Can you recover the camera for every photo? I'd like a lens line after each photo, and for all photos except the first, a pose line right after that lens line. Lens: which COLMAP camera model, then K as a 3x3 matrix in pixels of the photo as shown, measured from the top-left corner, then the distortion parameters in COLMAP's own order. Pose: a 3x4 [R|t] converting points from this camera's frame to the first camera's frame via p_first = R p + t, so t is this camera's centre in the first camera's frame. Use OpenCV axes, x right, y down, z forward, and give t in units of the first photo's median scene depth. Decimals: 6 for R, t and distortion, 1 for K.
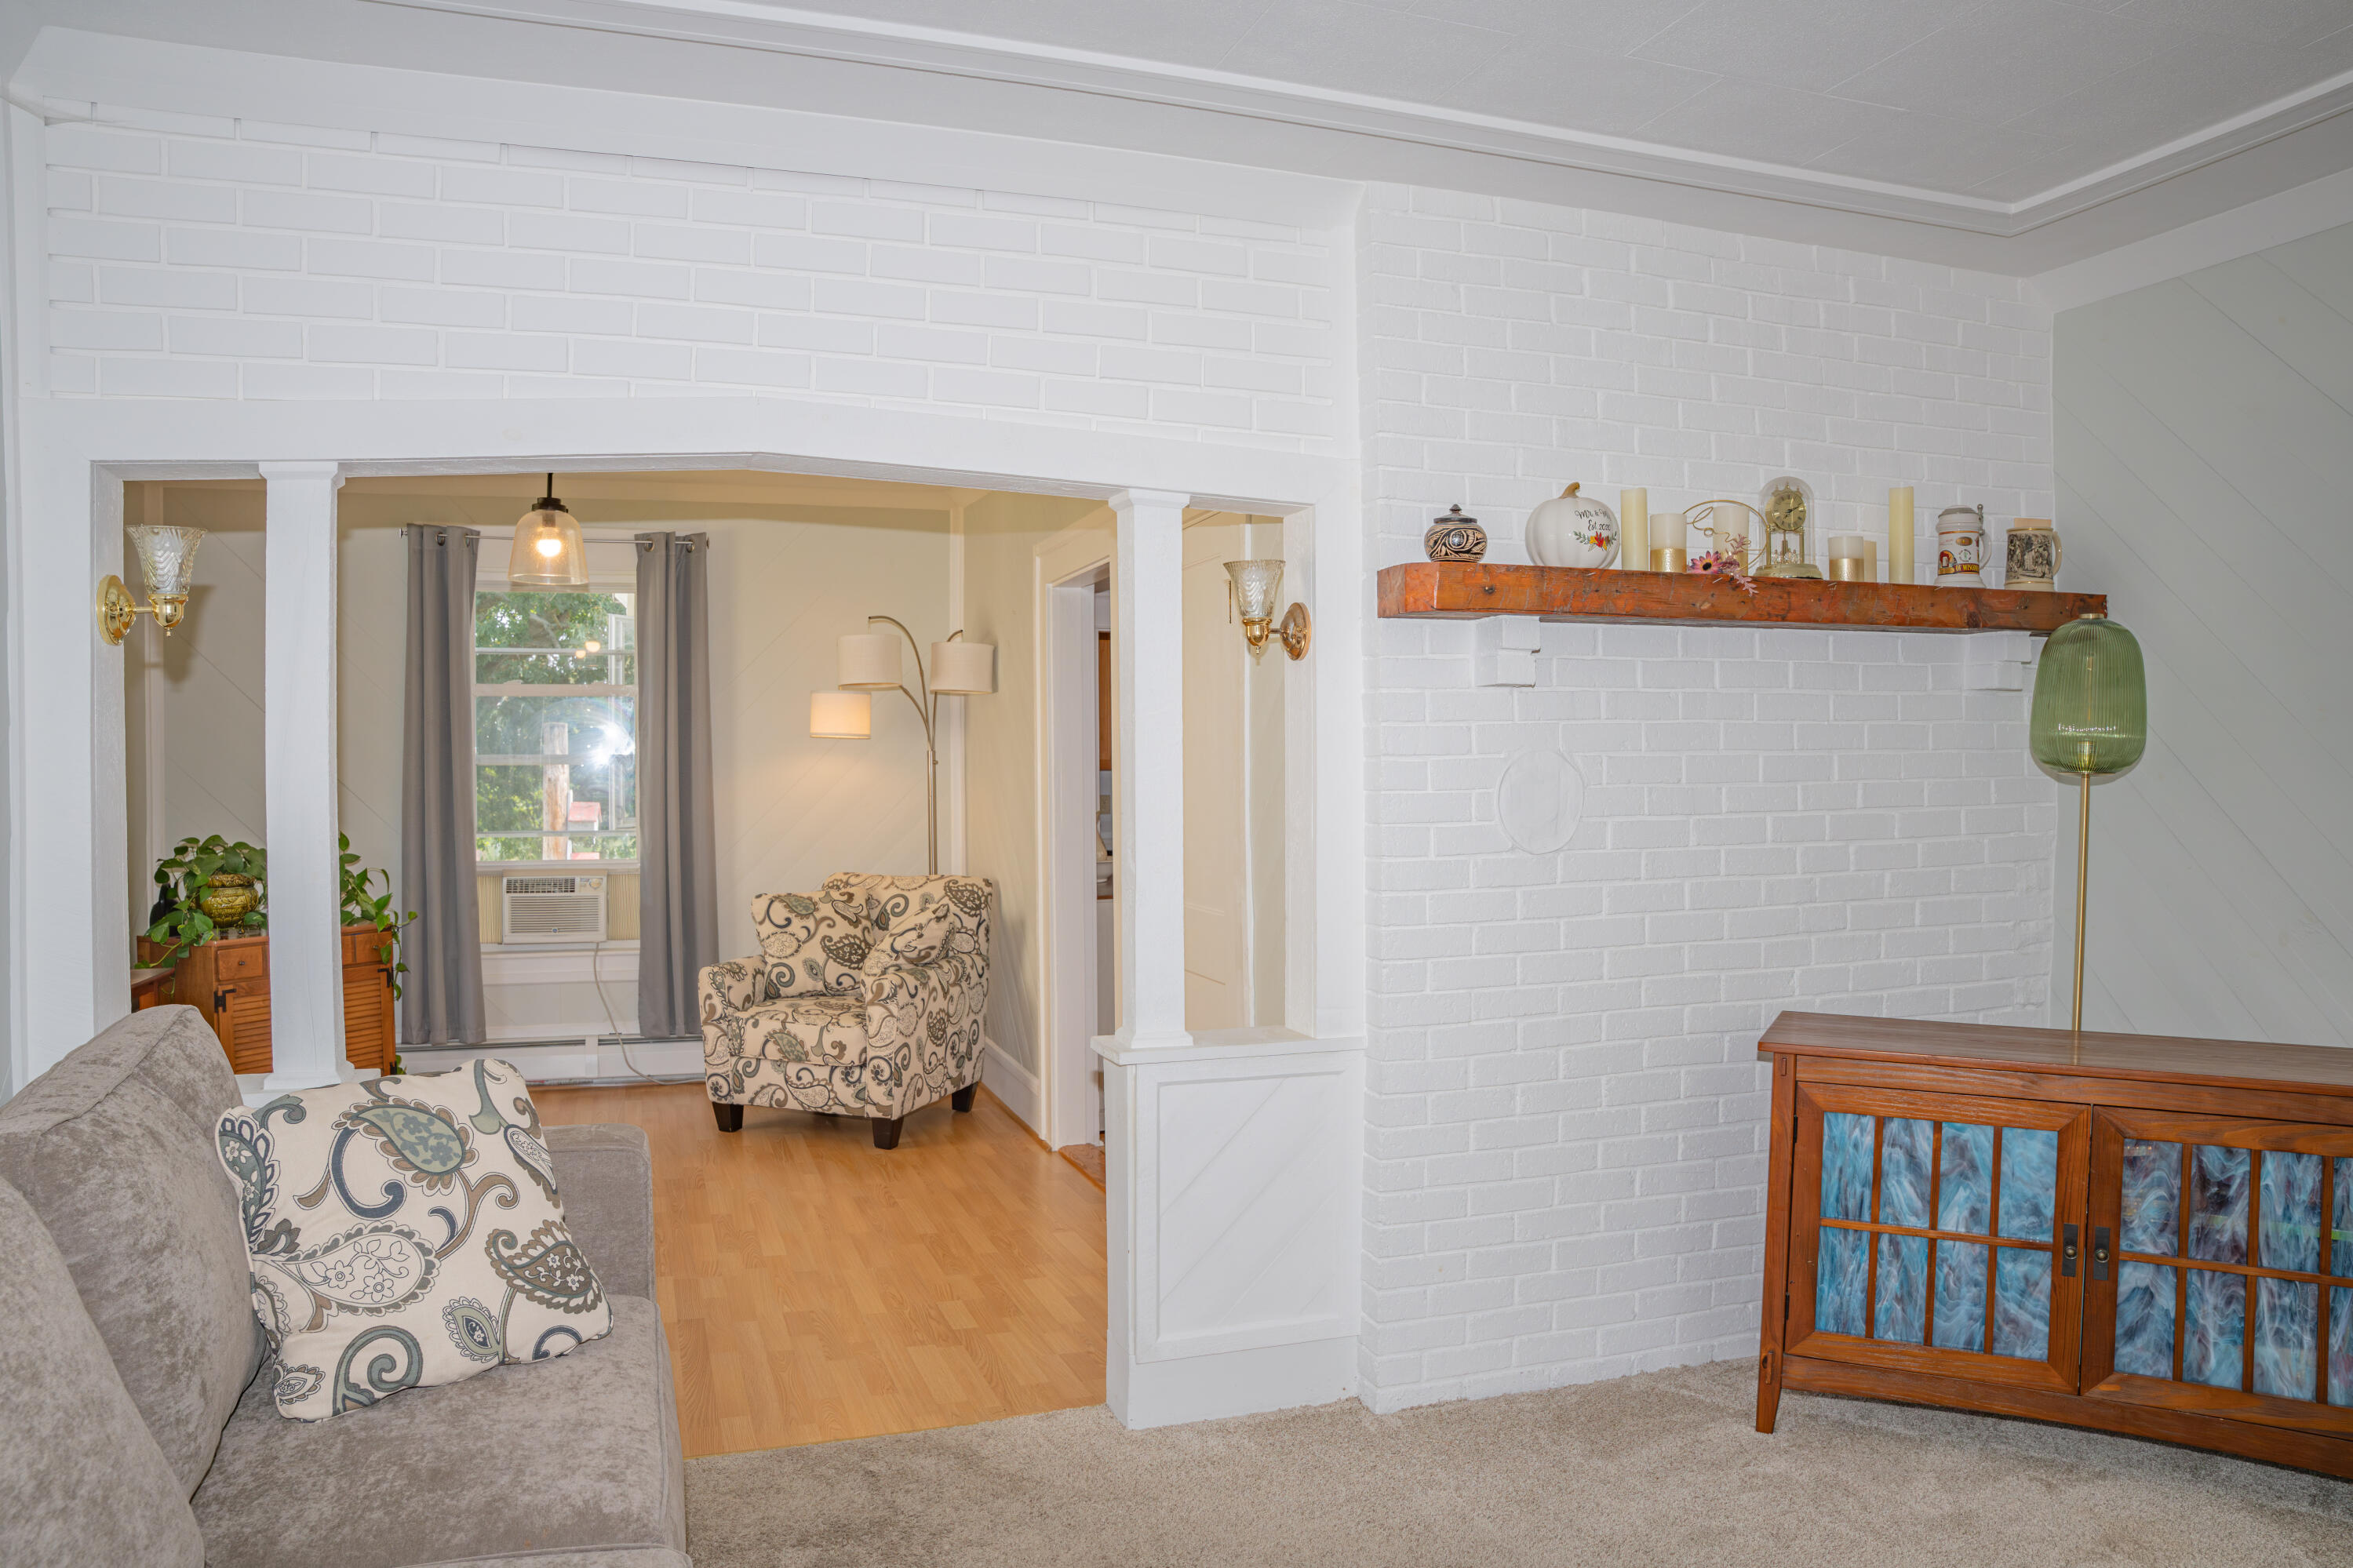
lens RADIAL K [[1657.0, 0, 1176.5], [0, 1657.0, 784.0], [0, 0, 1]] dist [-0.159207, 0.126667]
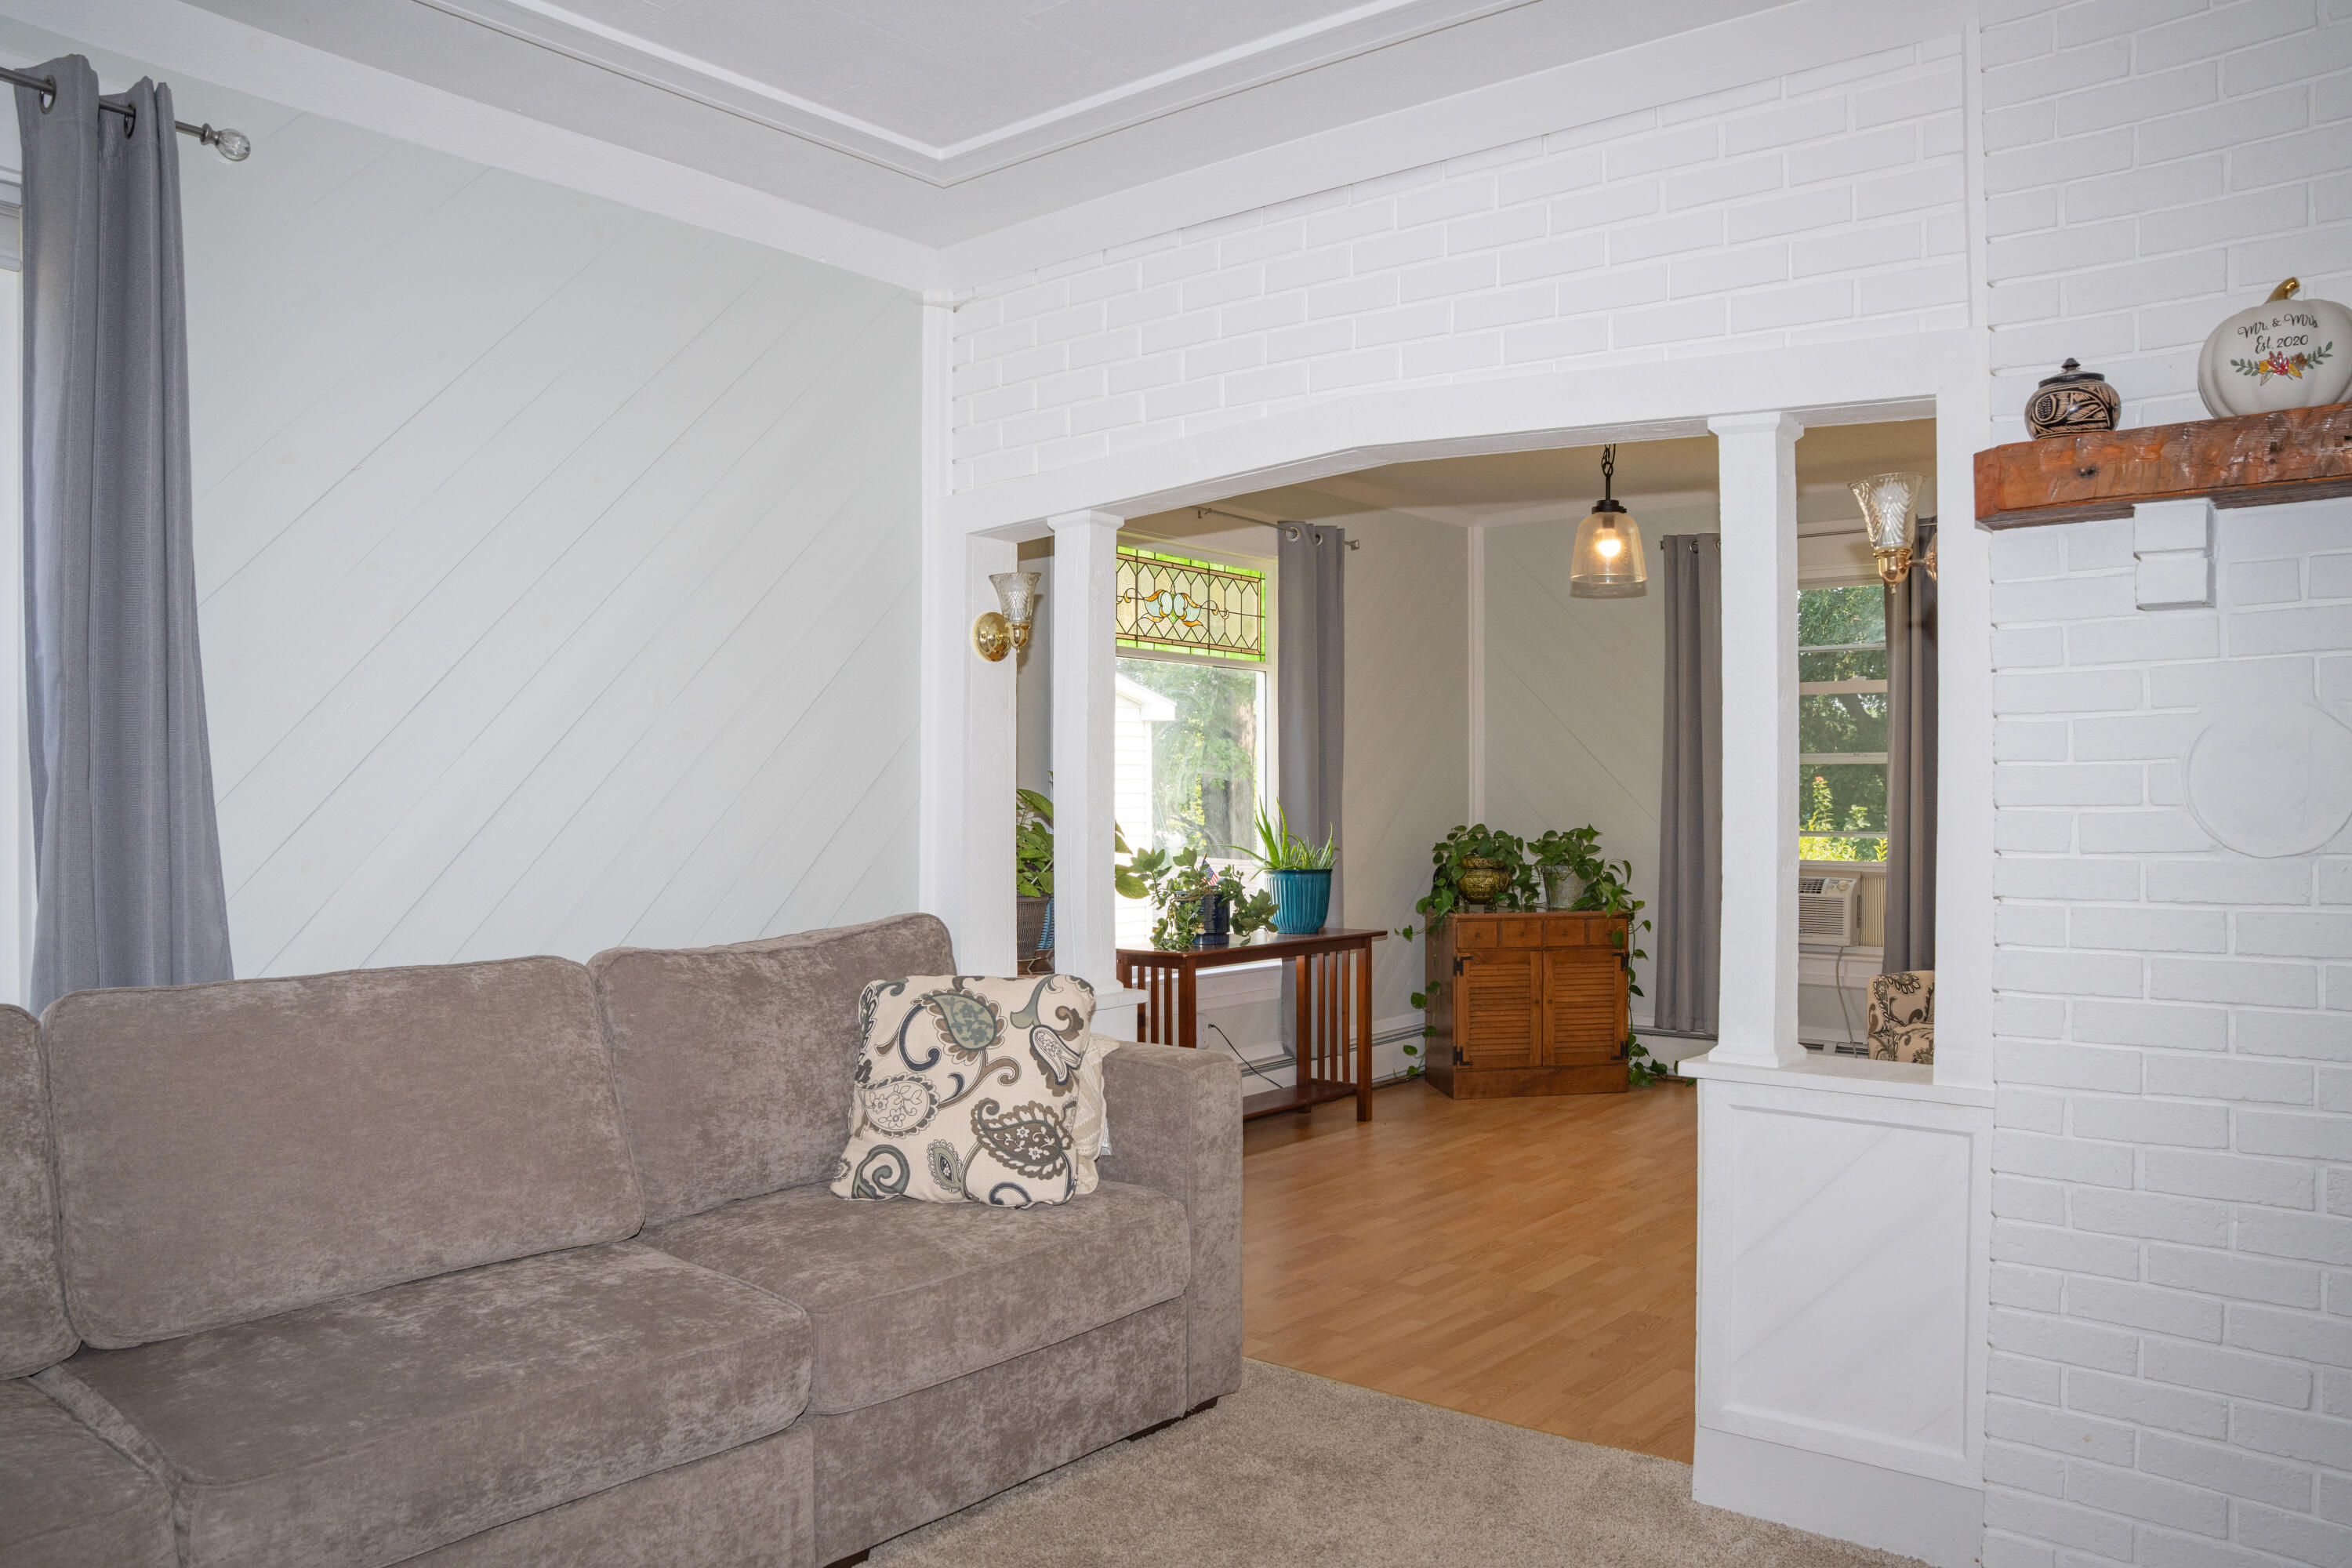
lens RADIAL K [[1704.0, 0, 1176.0], [0, 1704.0, 784.0], [0, 0, 1]] dist [-0.162656, 0.133758]
pose [[0.510121, -0.001089, -0.860102, 0.813855], [-0.009807, 0.999927, -0.007083, 0.033192], [0.860047, 0.012048, 0.510073, 0.428859]]
